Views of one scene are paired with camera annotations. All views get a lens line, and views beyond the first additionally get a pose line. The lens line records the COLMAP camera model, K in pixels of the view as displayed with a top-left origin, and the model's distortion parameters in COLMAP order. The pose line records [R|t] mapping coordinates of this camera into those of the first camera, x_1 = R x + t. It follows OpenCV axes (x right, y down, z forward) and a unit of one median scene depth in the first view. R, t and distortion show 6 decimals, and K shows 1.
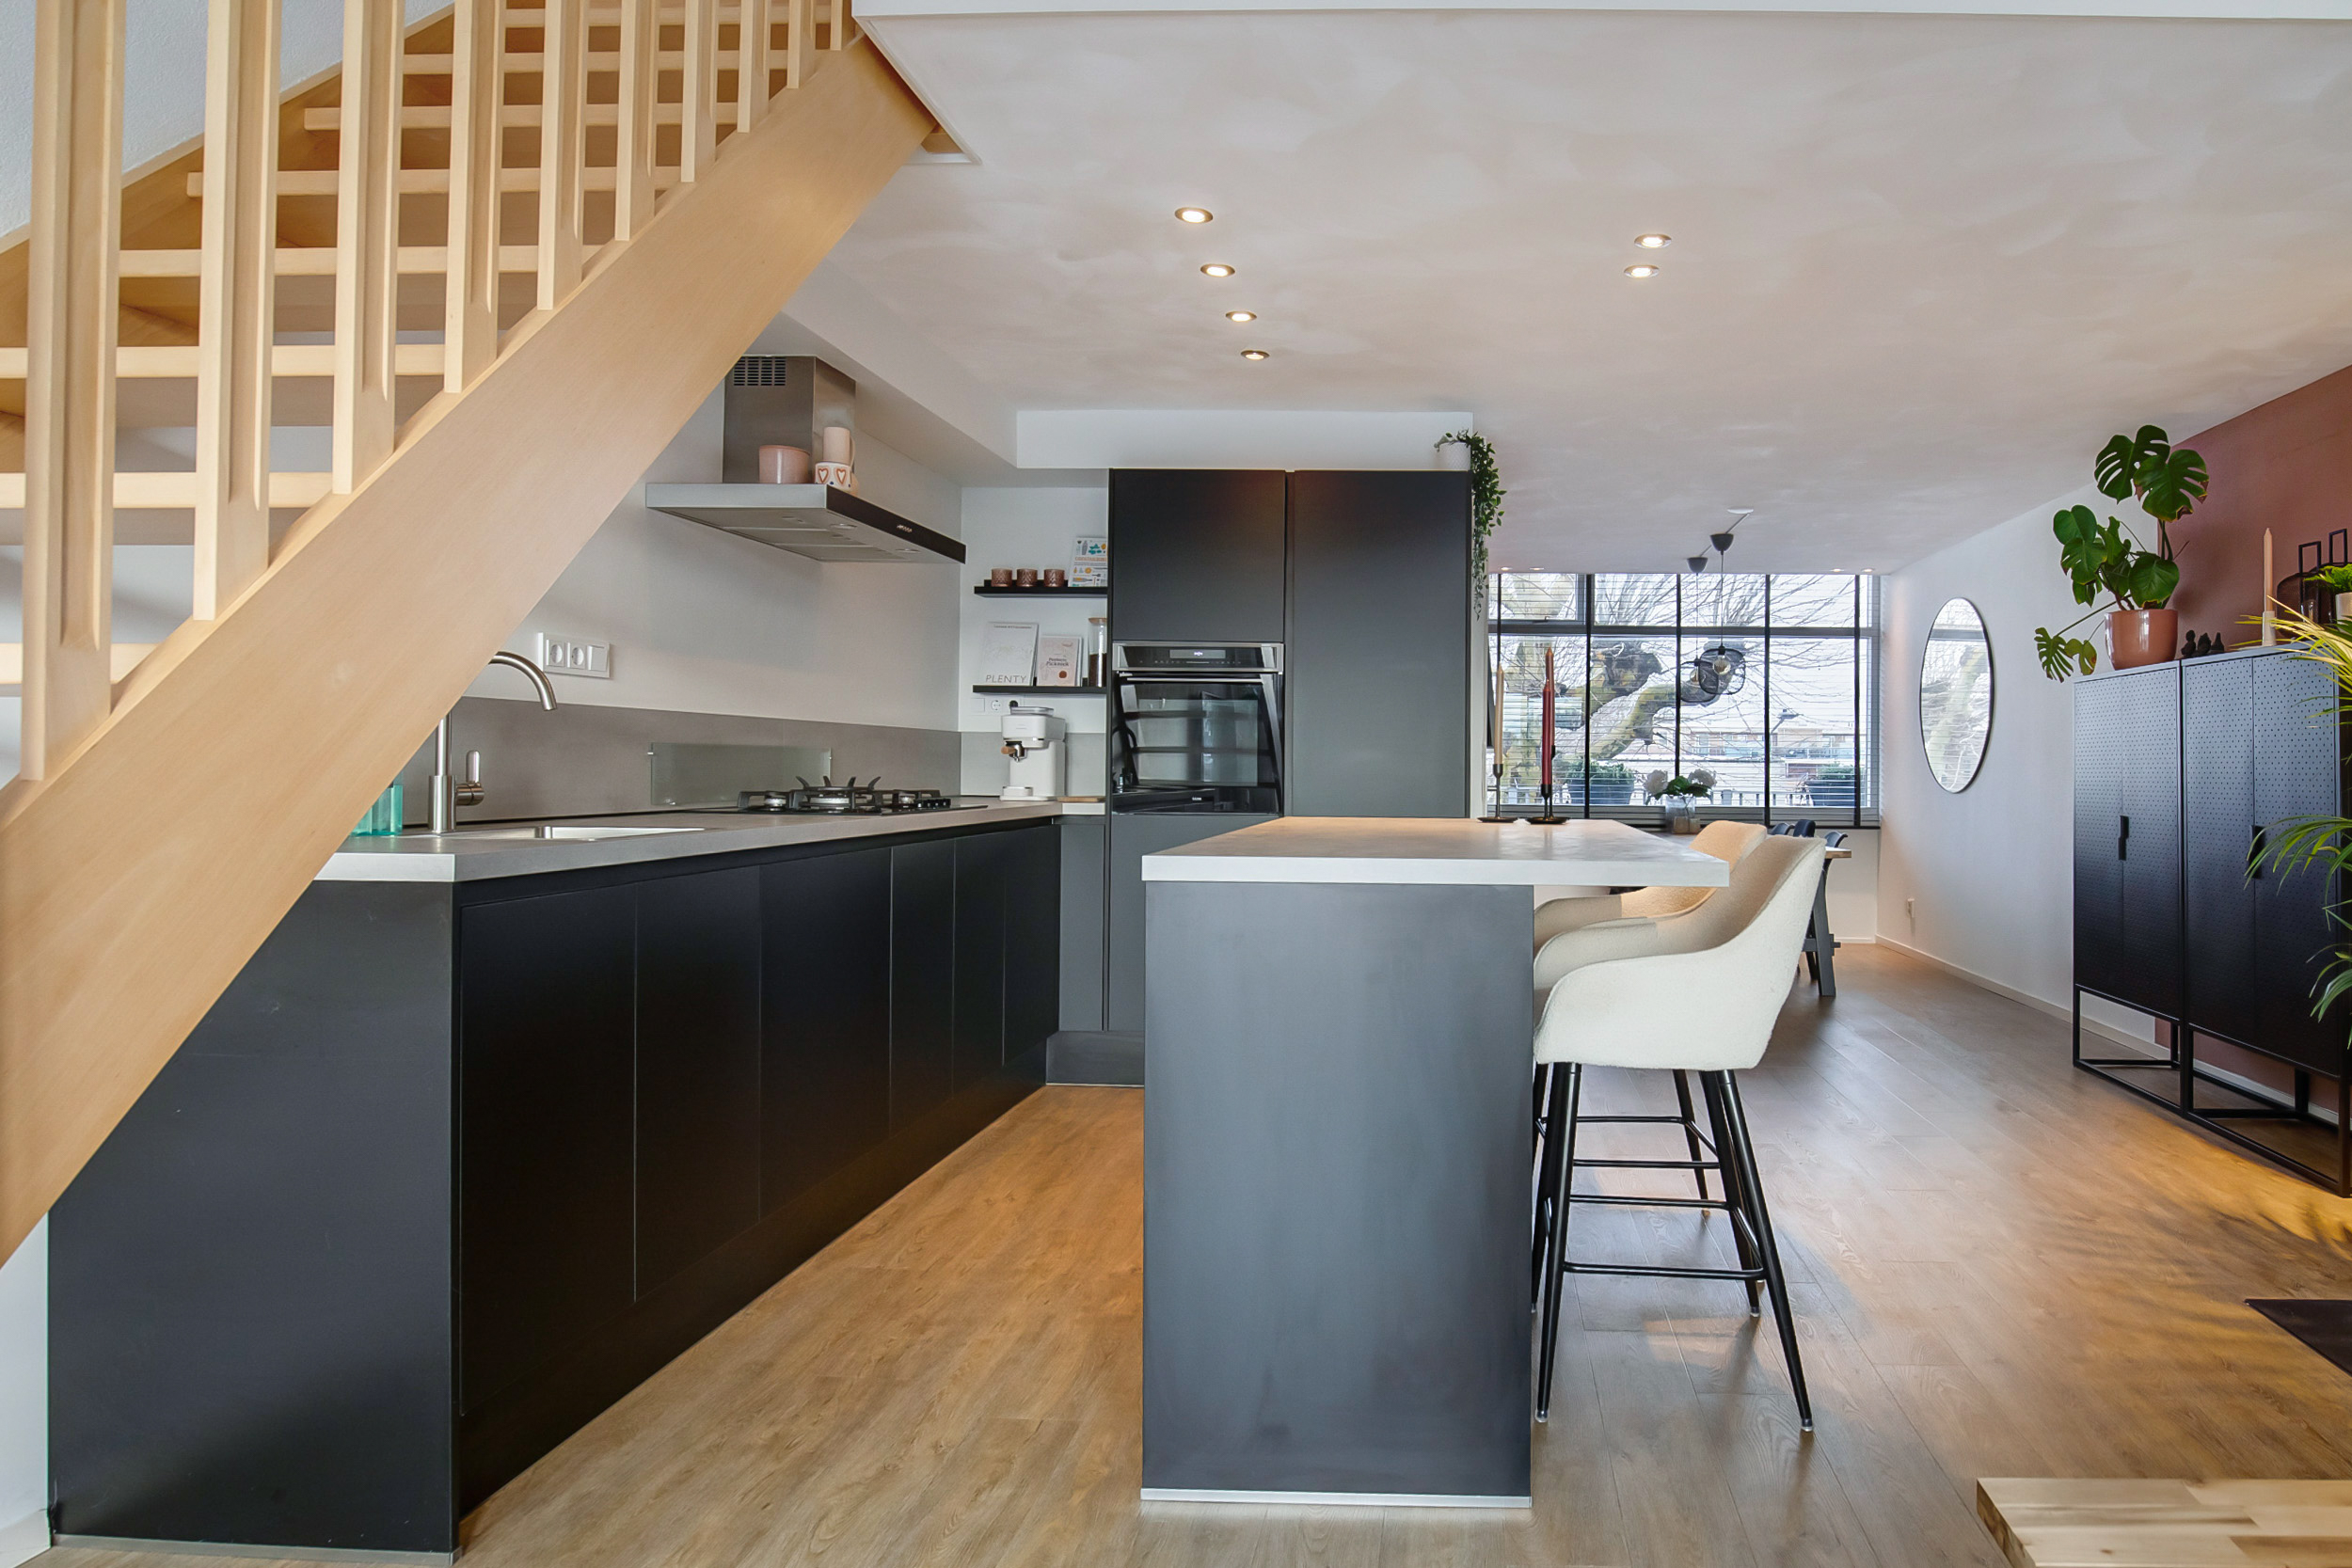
lens RADIAL K [[1351.7, 0, 1445.7], [0, 1351.7, 759.3], [0, 0, 1]] dist [-0.026656, 0.006923]
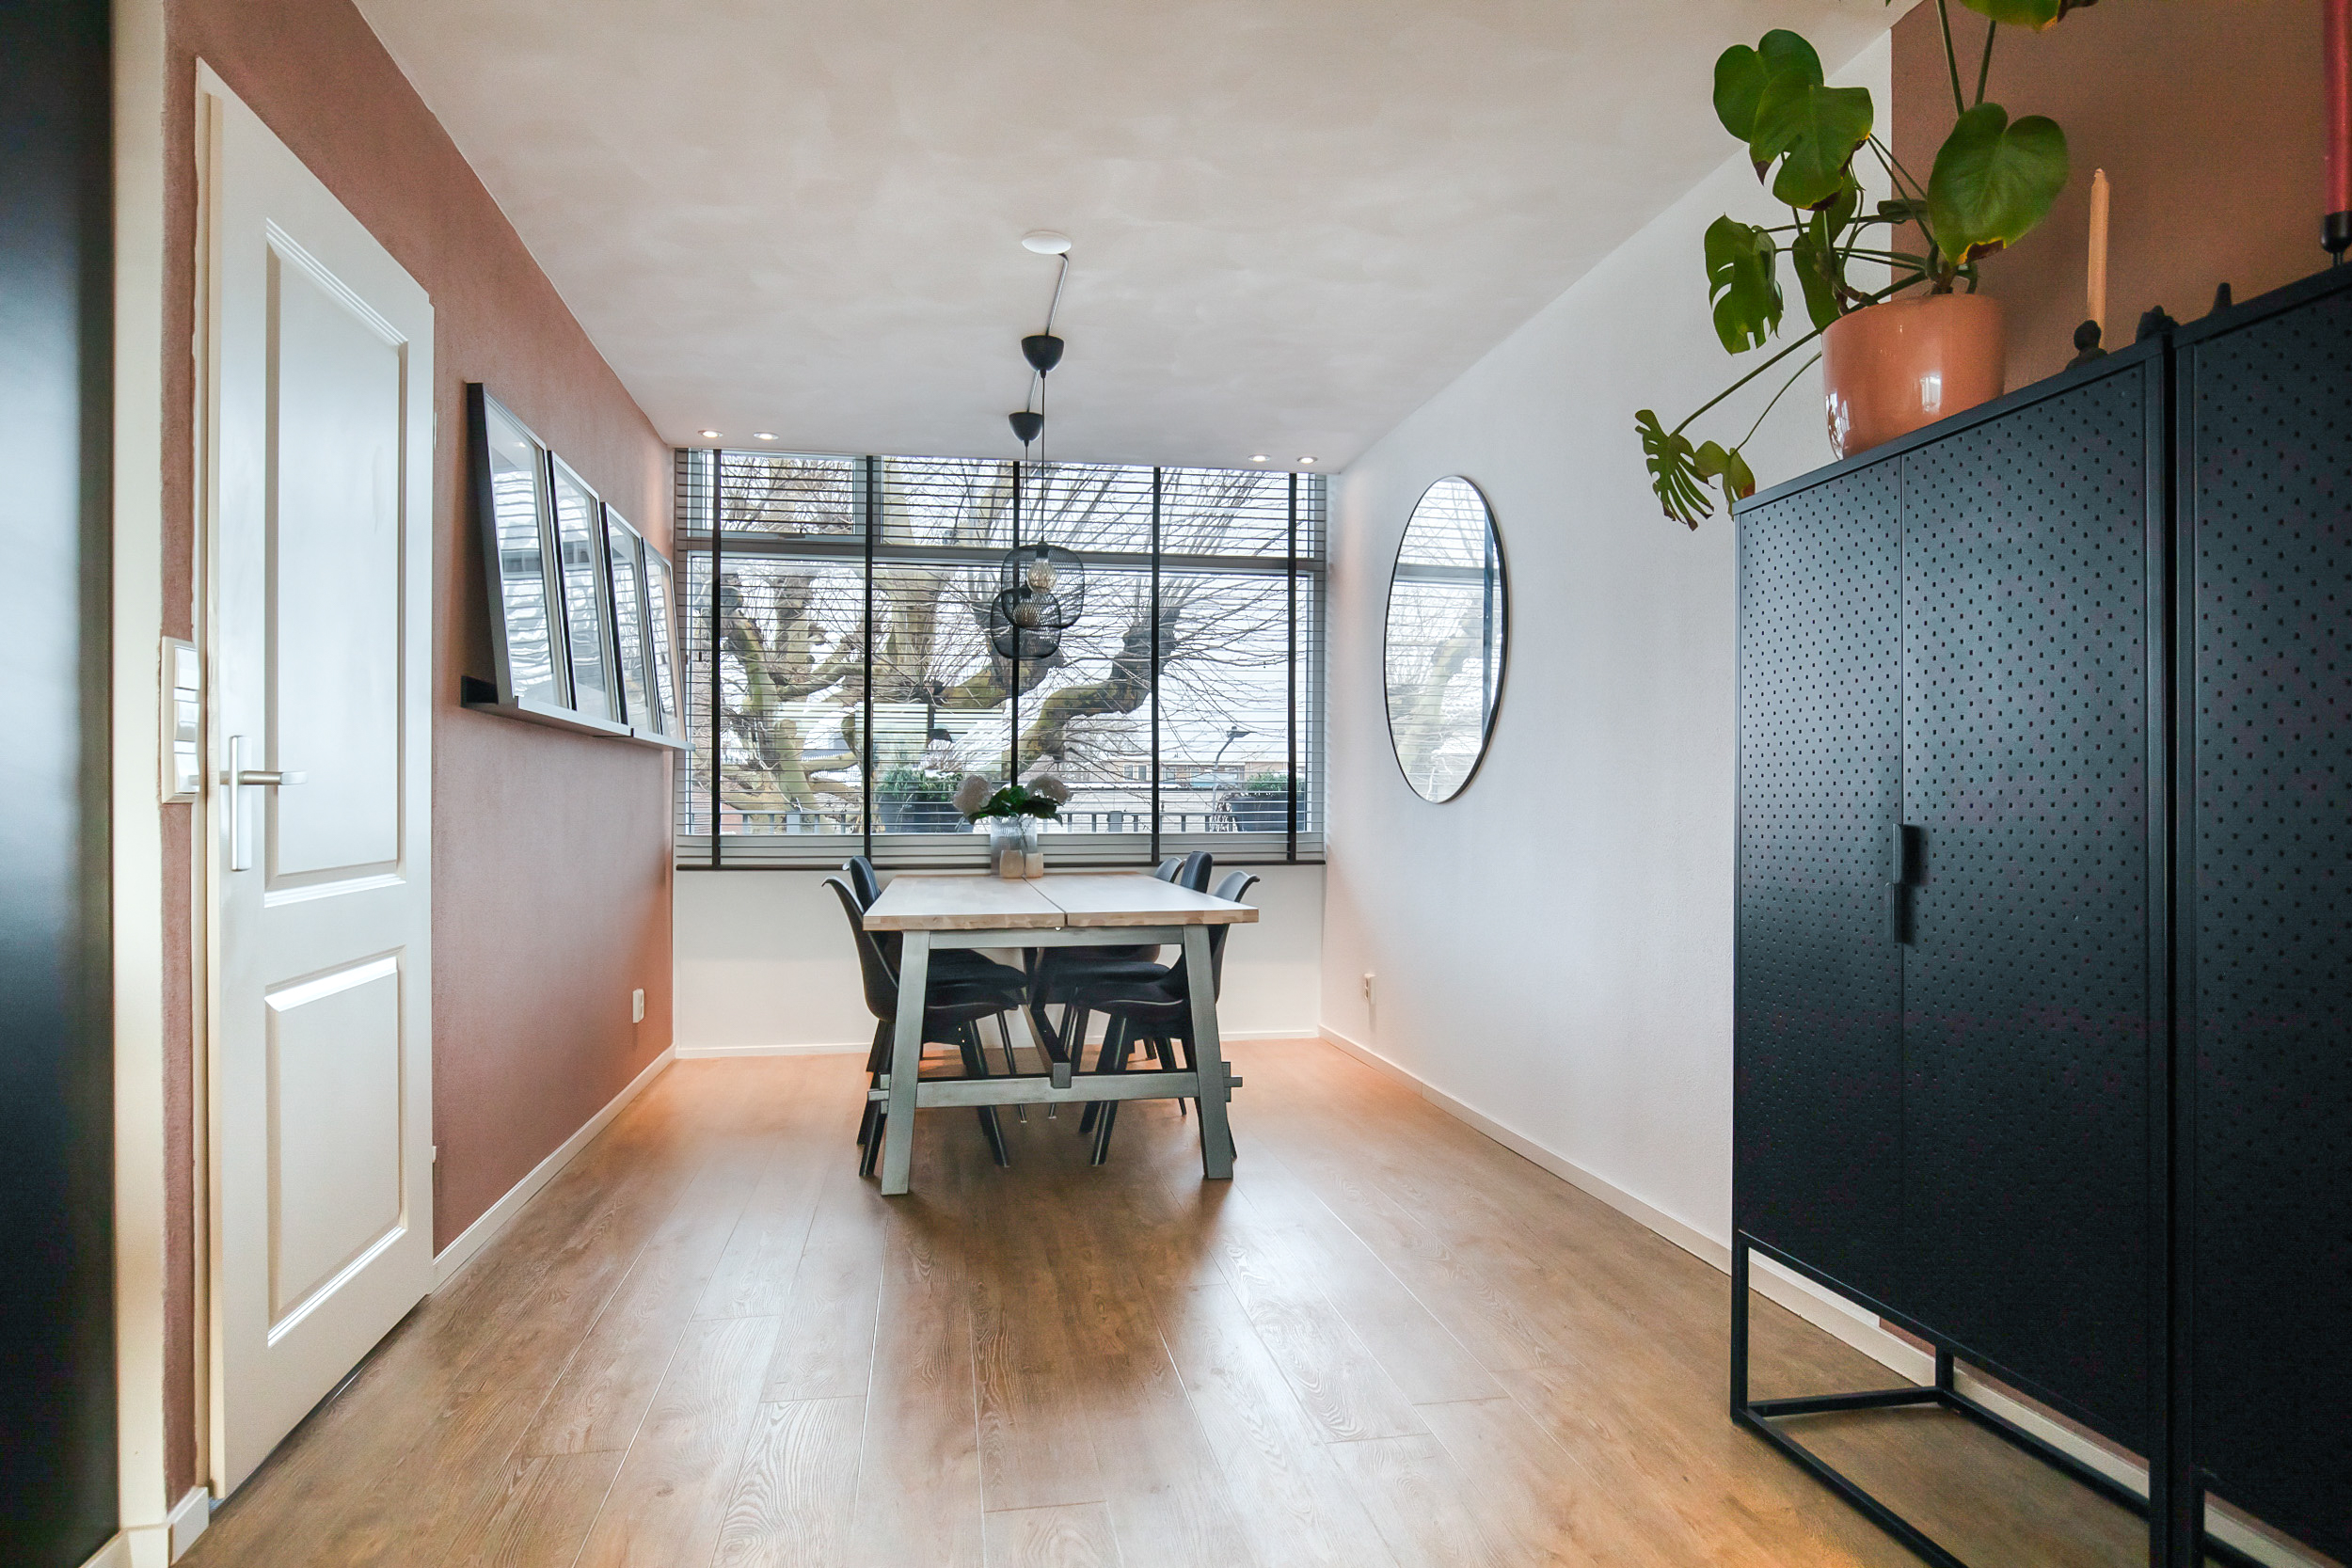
lens RADIAL K [[1279.9, 0, 1167.8], [0, 1279.9, 823.7], [0, 0, 1]] dist [-0.005335, 0.000615]
pose [[0.985521, -0.011348, 0.169172, 0.240851], [0.008273, 0.999788, 0.018872, 0.032933], [-0.169351, -0.017199, 0.985406, 0.683824]]
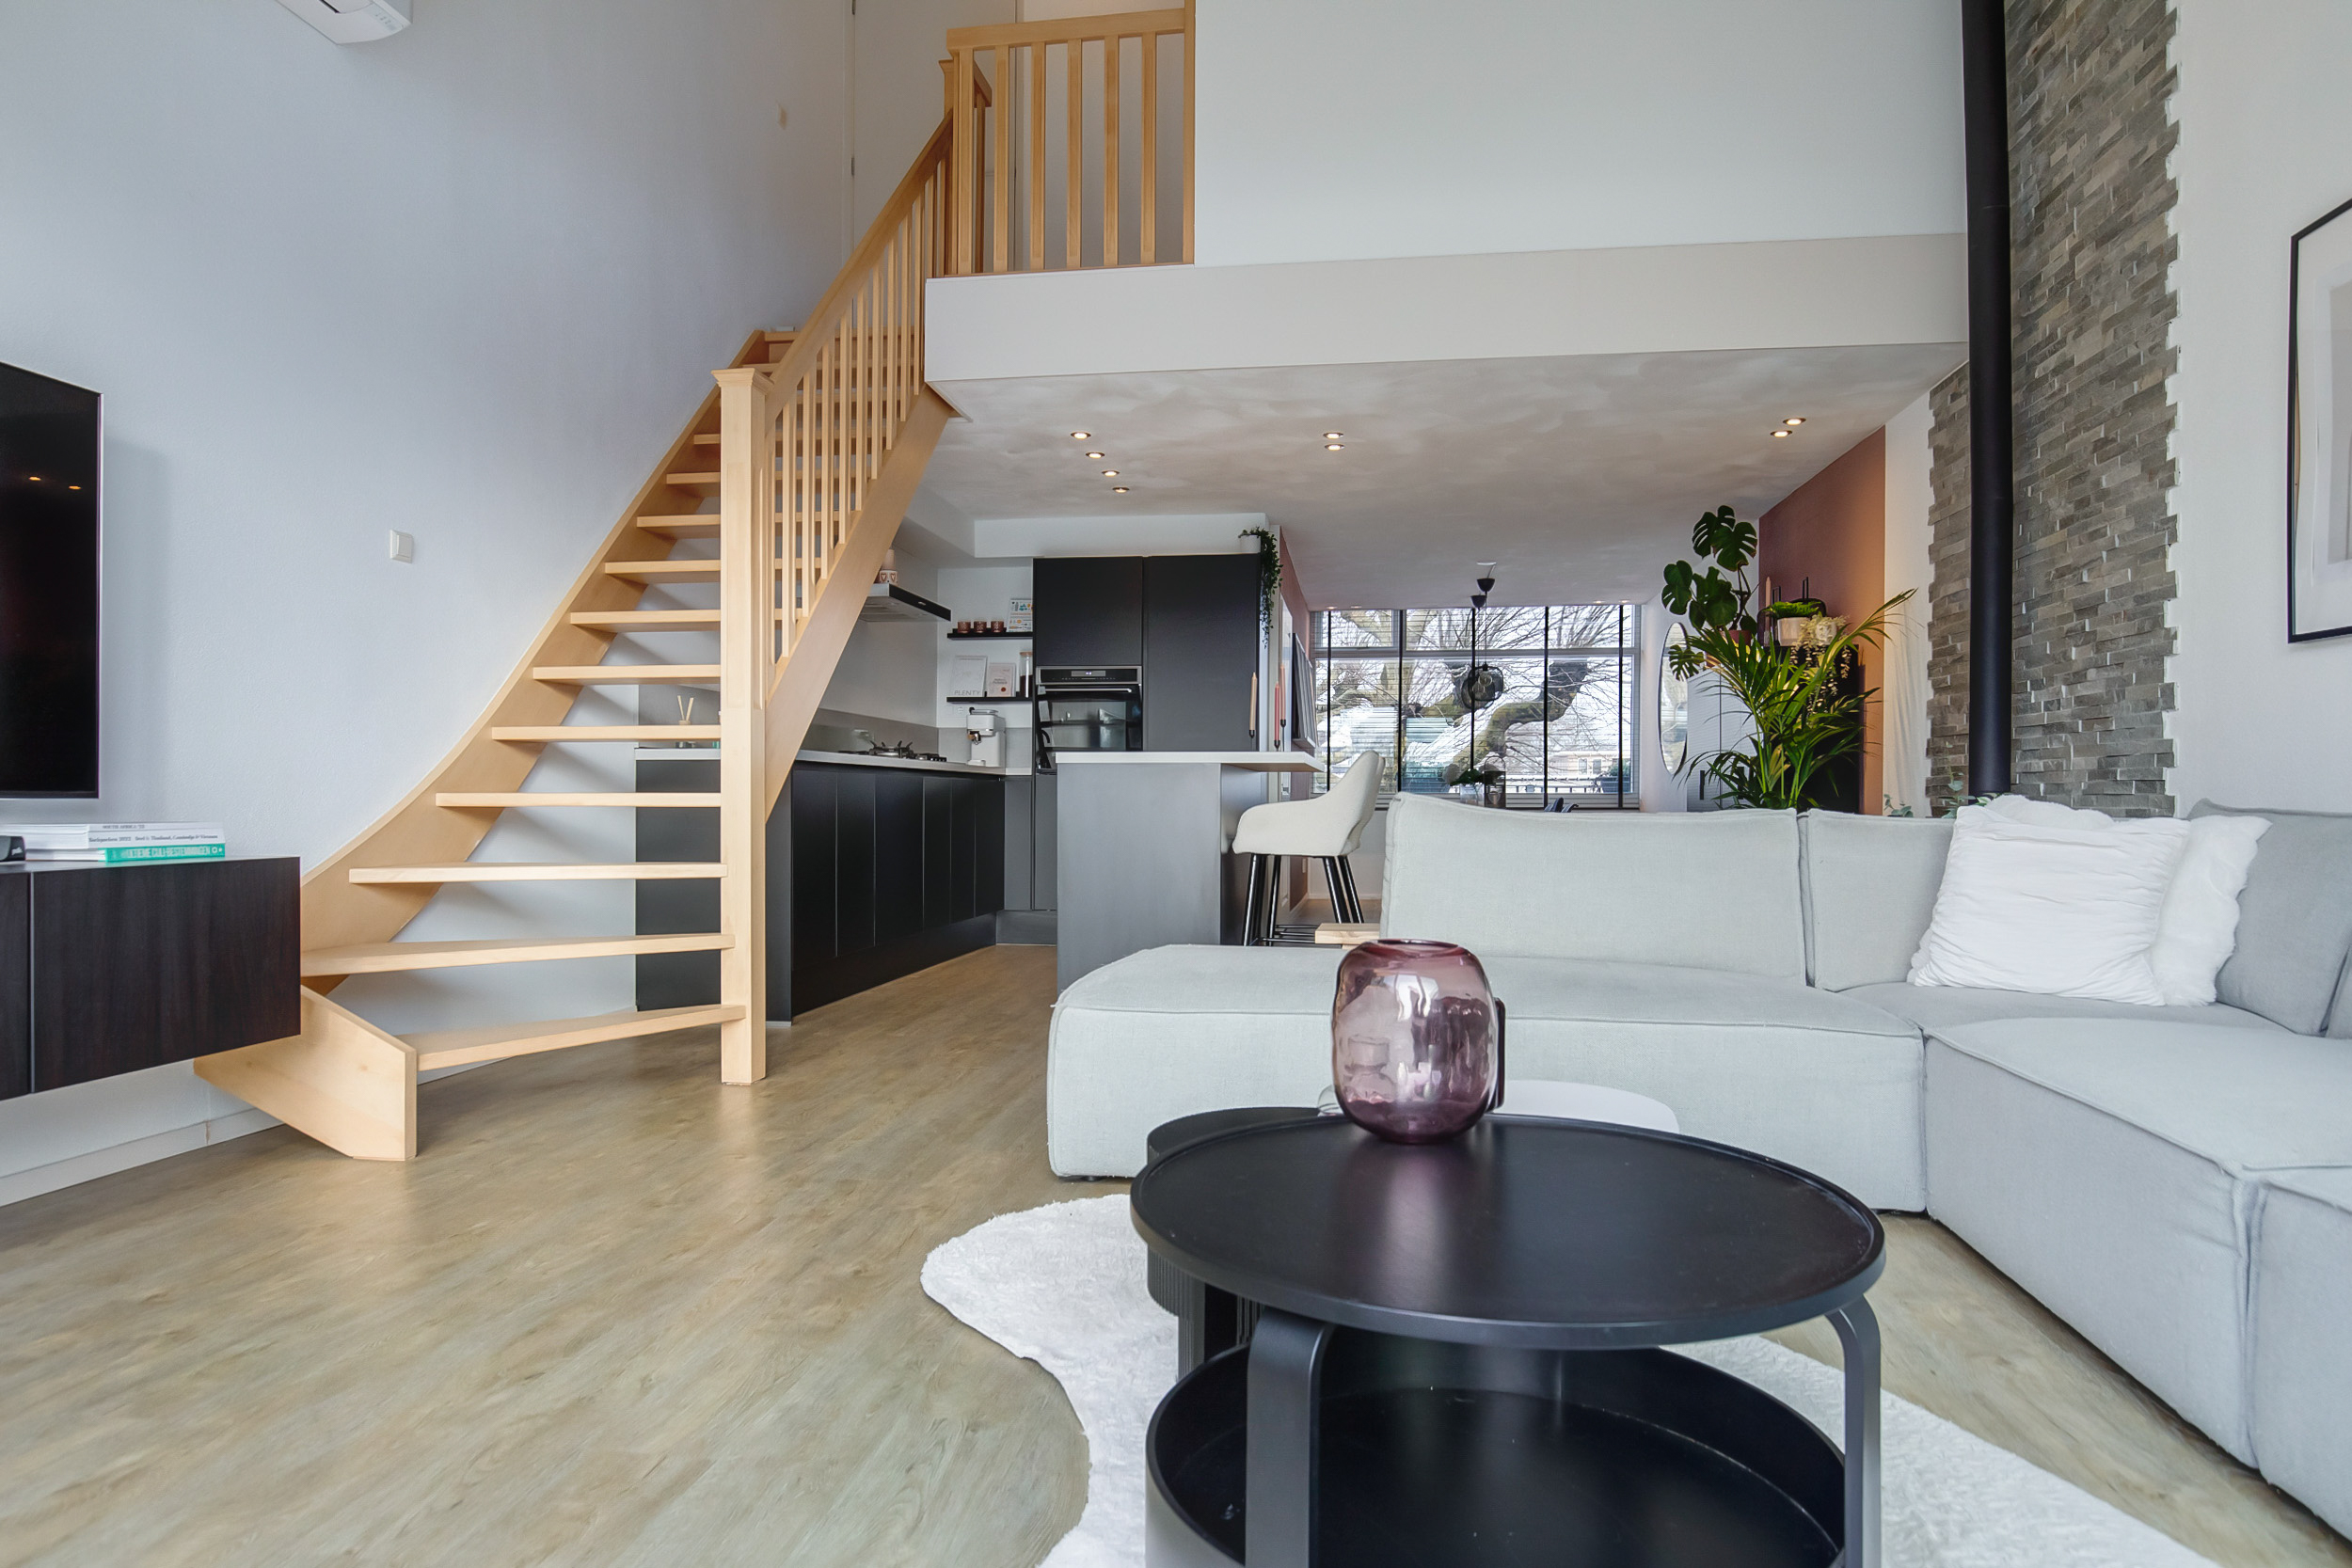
lens RADIAL K [[1495.4, 0, 1176.9], [0, 1495.4, 791.6], [0, 0, 1]] dist [-0.008594, -0.003107]
pose [[0.990242, -0.007420, -0.139163, 0.158374], [0.006229, 0.999940, -0.008992, 0.075394], [0.139222, 0.008037, 0.990229, -0.705826]]
